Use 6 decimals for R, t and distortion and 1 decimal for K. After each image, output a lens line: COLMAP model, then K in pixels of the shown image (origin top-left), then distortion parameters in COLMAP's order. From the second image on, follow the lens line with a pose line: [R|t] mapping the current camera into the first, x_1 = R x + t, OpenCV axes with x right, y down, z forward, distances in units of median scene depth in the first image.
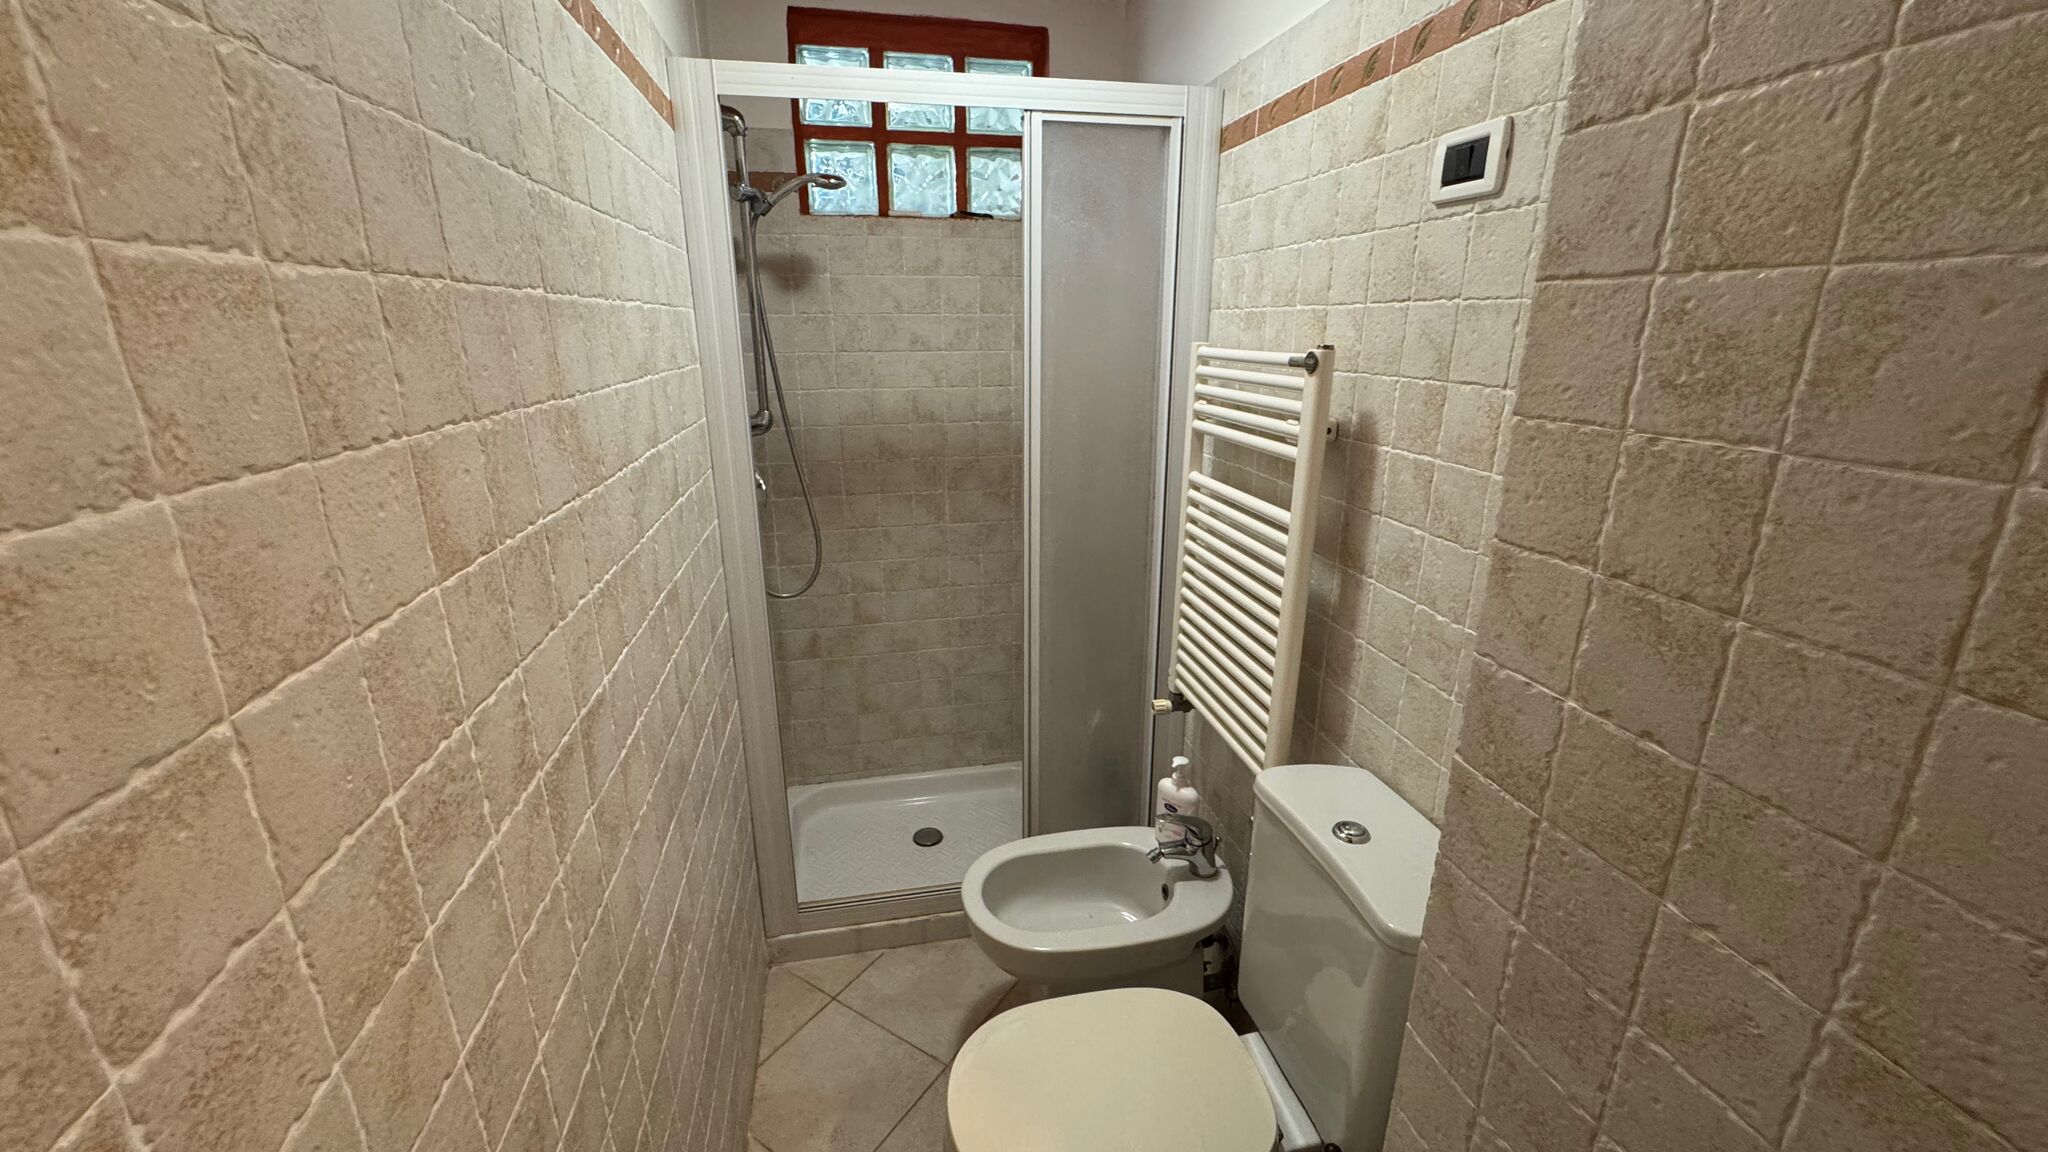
lens RADIAL K [[816.2, 0, 1021.6], [0, 816.2, 576.2], [0, 0, 1]] dist [-0.004687, 0.000364]
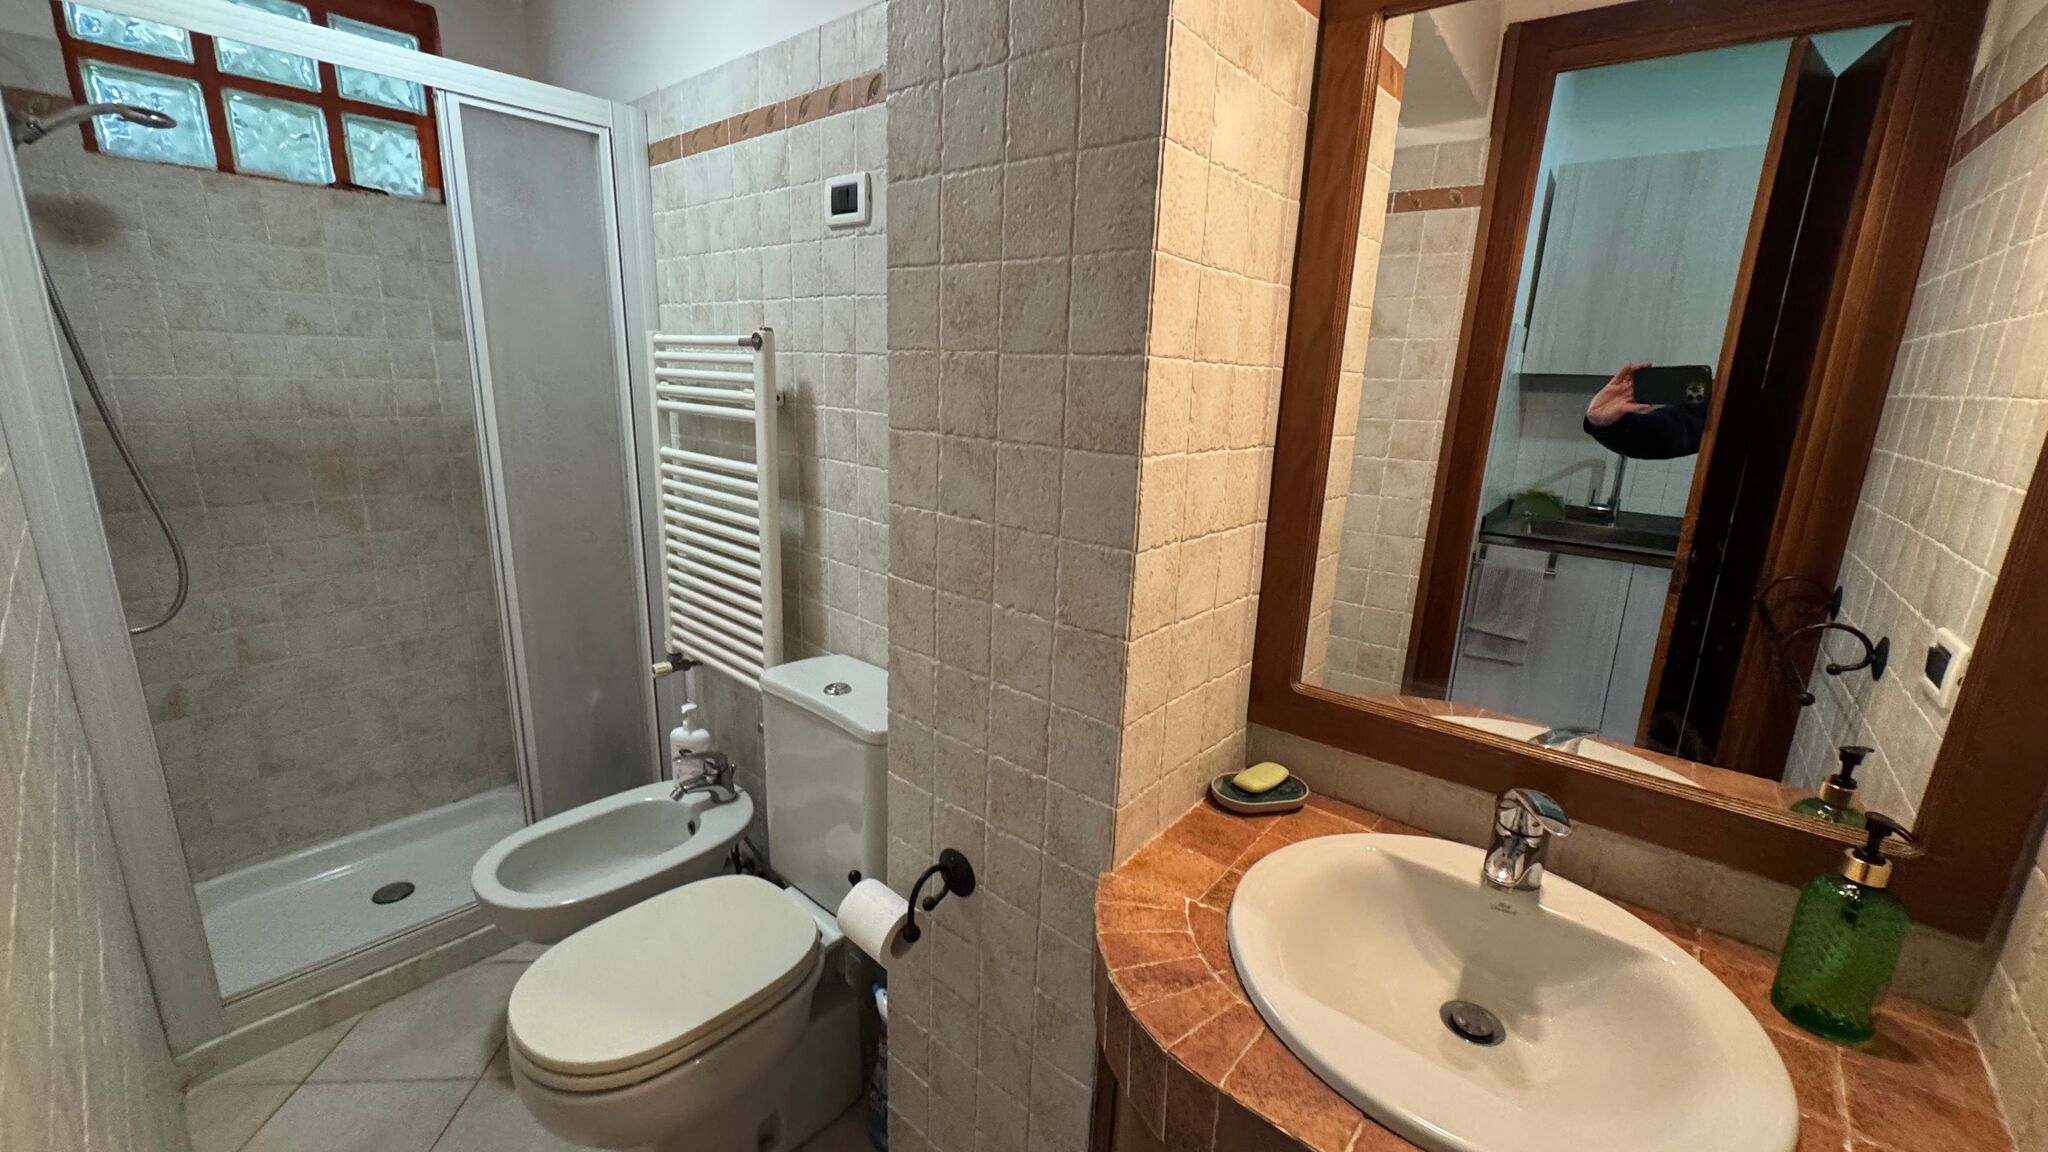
lens RADIAL K [[816.2, 0, 1021.6], [0, 816.2, 576.2], [0, 0, 1]] dist [-0.004687, 0.000364]
pose [[0.797783, -0.117959, 0.591293, -0.088535], [0.139255, 0.990210, 0.009656, 0.117708], [-0.586643, 0.074637, 0.806399, -0.192396]]
